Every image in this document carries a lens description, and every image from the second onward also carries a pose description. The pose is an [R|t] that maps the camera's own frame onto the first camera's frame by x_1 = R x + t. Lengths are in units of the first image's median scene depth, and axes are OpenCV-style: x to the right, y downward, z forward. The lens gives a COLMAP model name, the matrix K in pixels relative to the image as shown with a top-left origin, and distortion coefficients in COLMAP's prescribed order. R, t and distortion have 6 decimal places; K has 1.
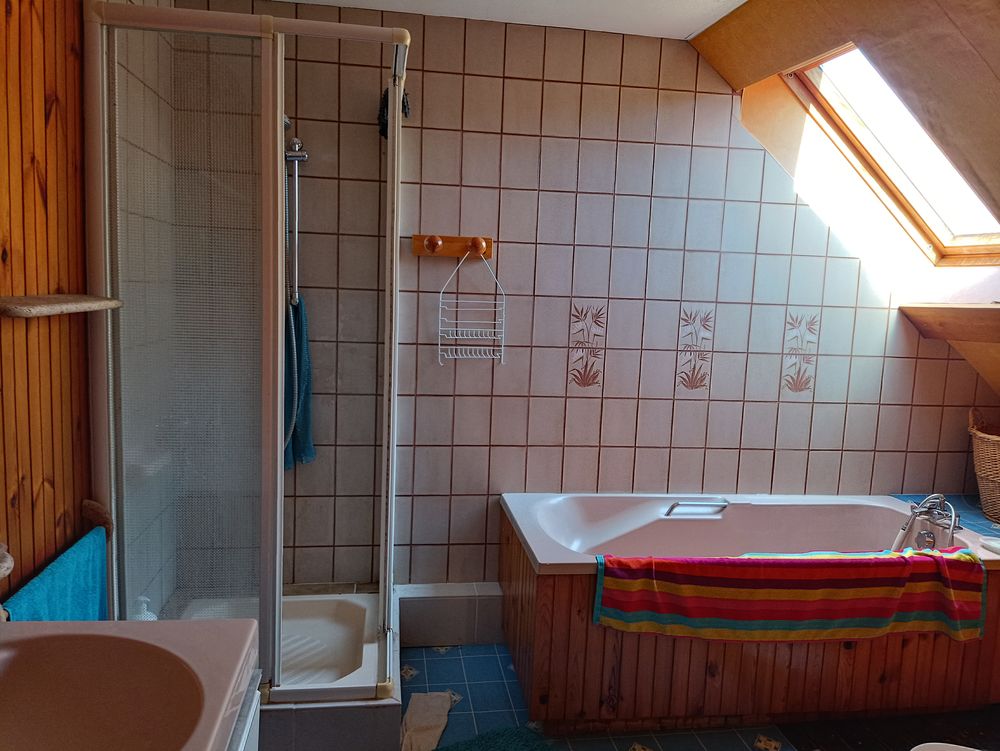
lens RADIAL K [[739.8, 0, 494.2], [0, 739.8, 375.8], [0, 0, 1]] dist [0.089940, -0.123213]
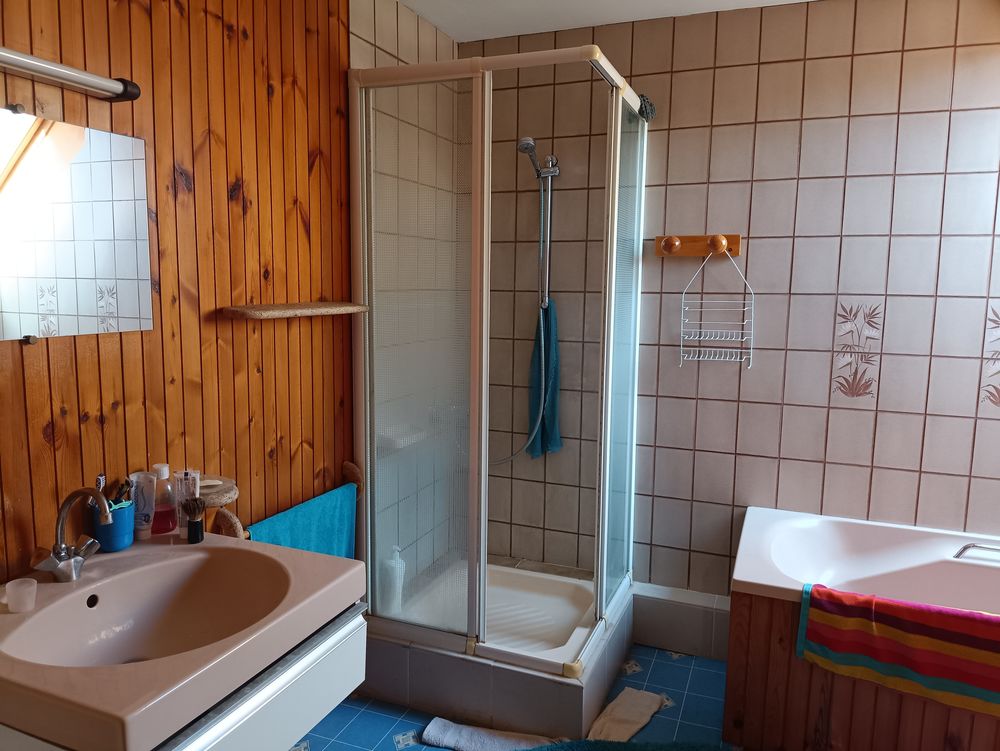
lens RADIAL K [[739.8, 0, 494.2], [0, 739.8, 375.8], [0, 0, 1]] dist [0.089940, -0.123213]
pose [[0.860167, 0.036695, -0.508691, 0.228457], [-0.038450, 0.999236, 0.007065, 0.000002], [0.508561, 0.013482, 0.860920, 0.022054]]
